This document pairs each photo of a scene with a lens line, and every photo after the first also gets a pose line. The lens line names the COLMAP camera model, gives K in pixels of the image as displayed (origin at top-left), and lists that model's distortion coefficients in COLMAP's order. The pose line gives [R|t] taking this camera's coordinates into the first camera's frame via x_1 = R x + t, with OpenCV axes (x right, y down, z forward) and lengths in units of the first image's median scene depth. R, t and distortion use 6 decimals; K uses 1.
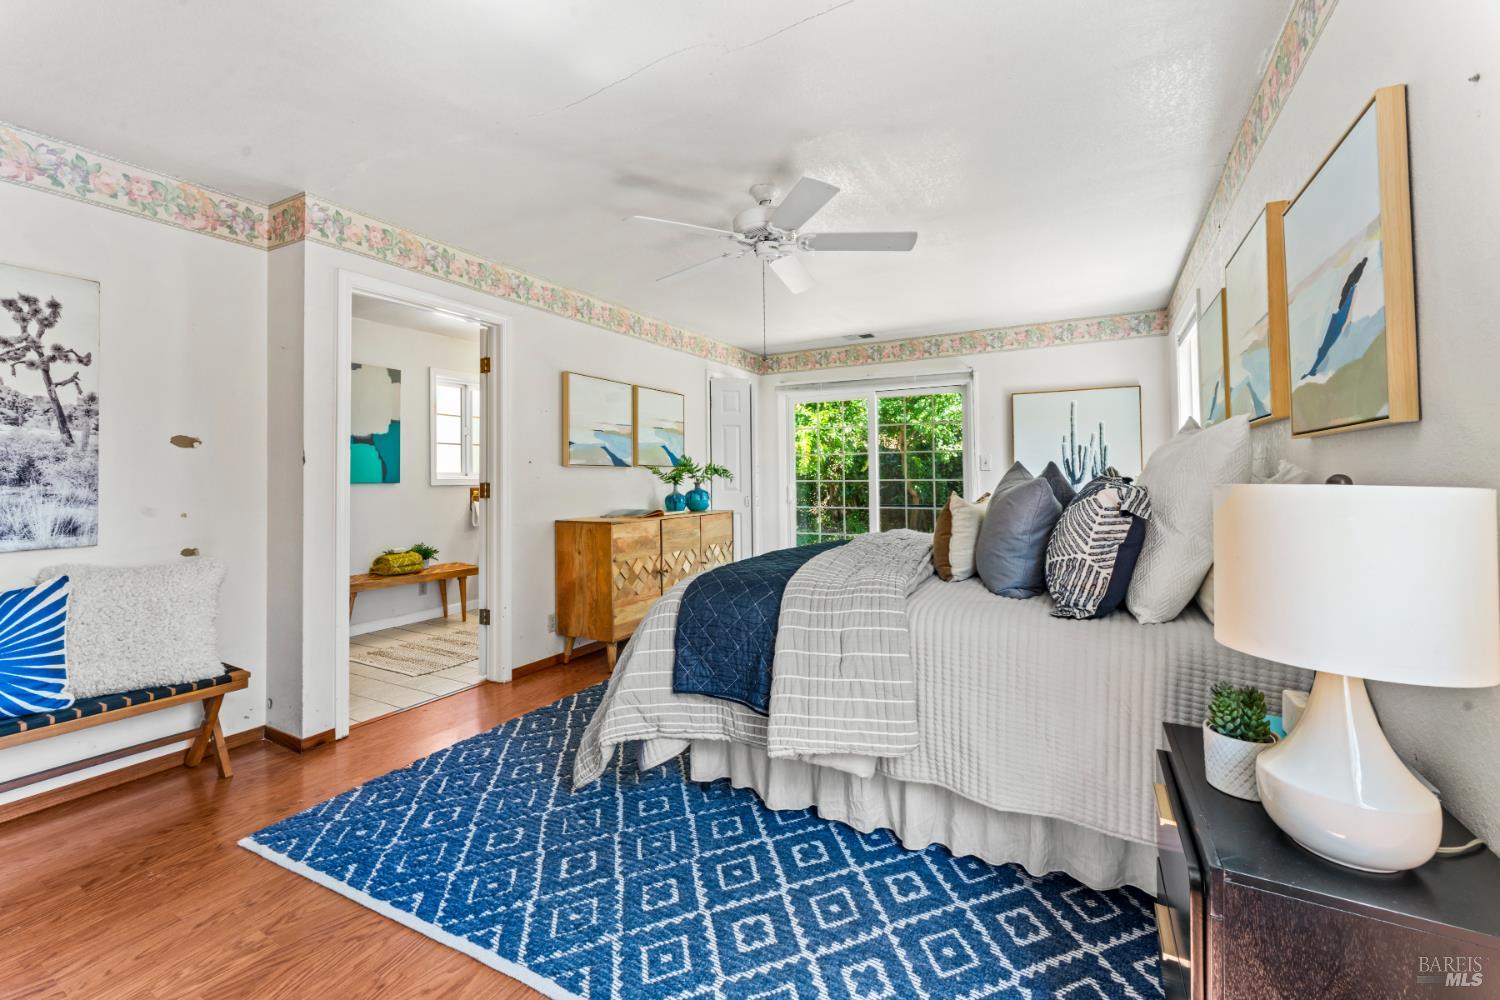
lens RADIAL K [[603.5, 0, 766.8], [0, 603.5, 466.7], [0, 0, 1]] dist [-0.004018, -0.000626]
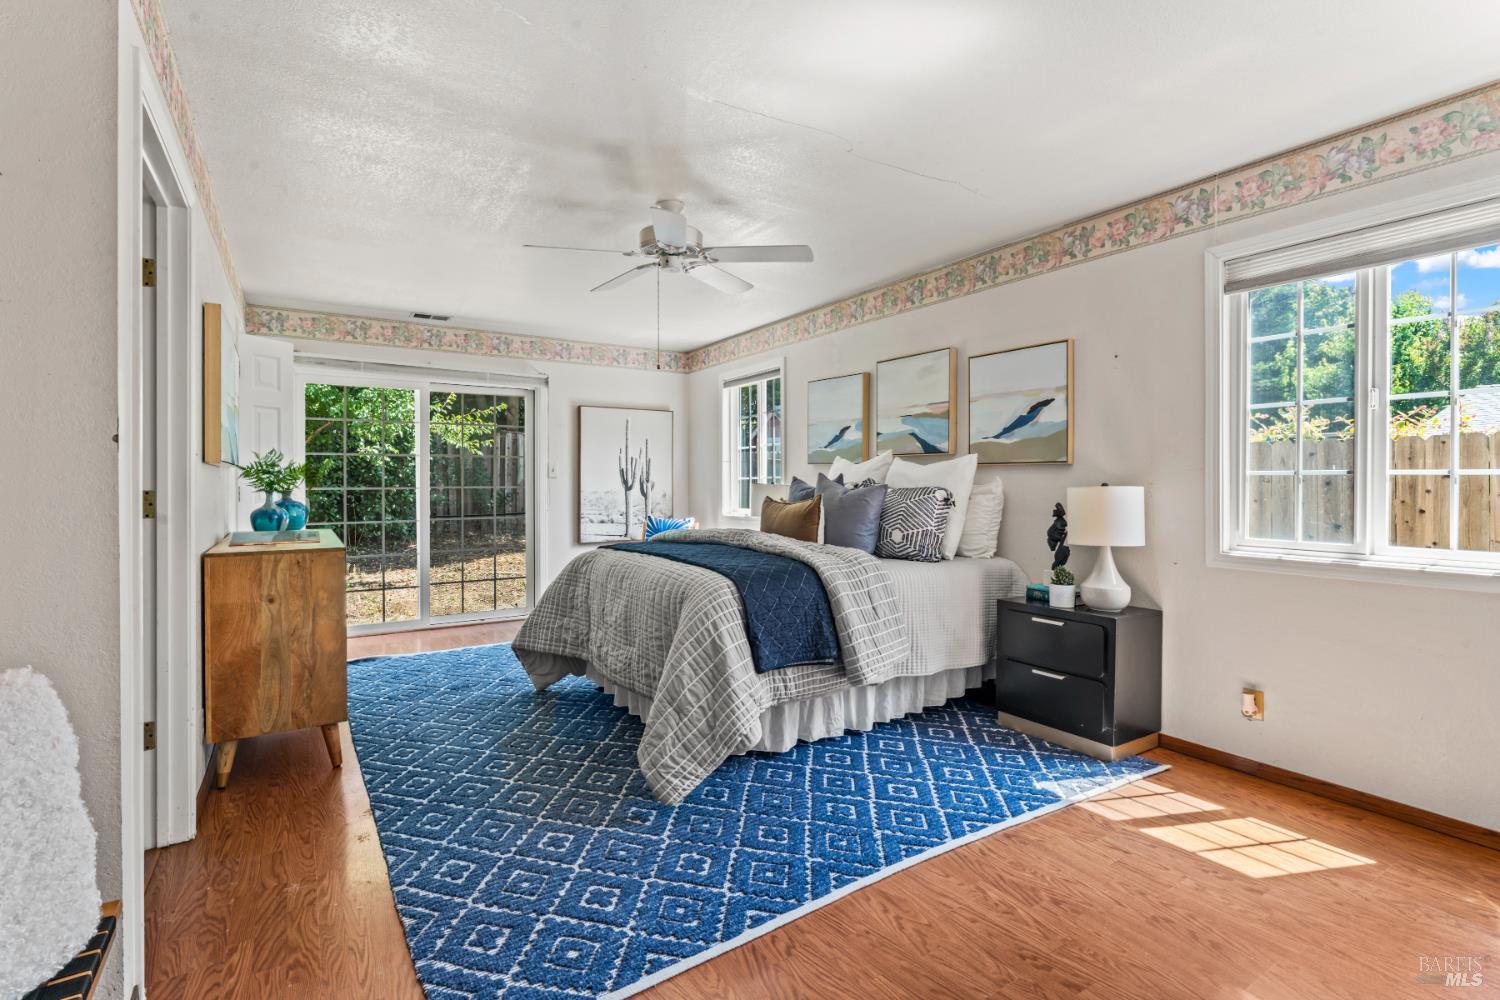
lens RADIAL K [[683.0, 0, 746.6], [0, 683.0, 492.4], [0, 0, 1]] dist [-0.013408, -0.001347]
pose [[0.496753, -0.006326, 0.867869, -1.400376], [-0.017577, 0.999695, 0.017348, 0.015836], [-0.867714, -0.023872, 0.496491, 0.438323]]
